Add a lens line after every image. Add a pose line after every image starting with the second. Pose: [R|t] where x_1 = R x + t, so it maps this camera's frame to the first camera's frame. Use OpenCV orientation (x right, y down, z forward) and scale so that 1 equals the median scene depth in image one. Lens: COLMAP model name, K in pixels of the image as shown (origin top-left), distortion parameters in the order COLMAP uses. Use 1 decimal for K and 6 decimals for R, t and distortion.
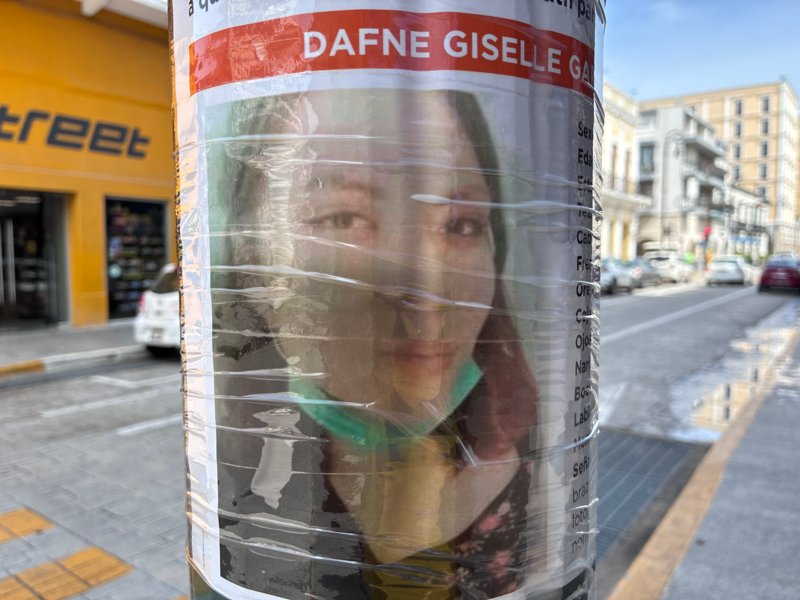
lens RADIAL K [[618.2, 0, 402.9], [0, 618.2, 305.4], [0, 0, 1]] dist [-0.000731, -0.049004]
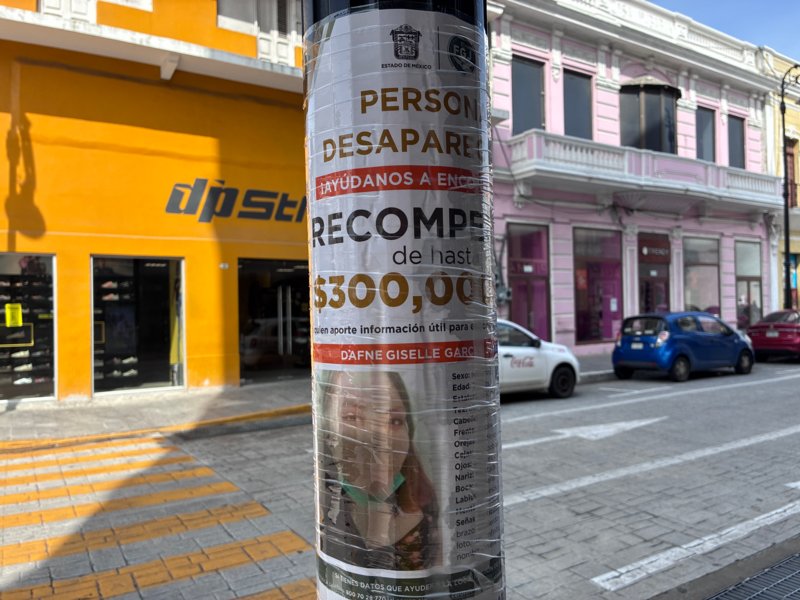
lens RADIAL K [[618.2, 0, 405.6], [0, 618.2, 296.4], [0, 0, 1]] dist [-0.000731, -0.049004]
pose [[0.926458, -0.026802, -0.375442, 1.110170], [-0.007286, 0.995997, -0.089084, -0.413133], [0.376327, 0.085268, 0.922555, -1.428829]]
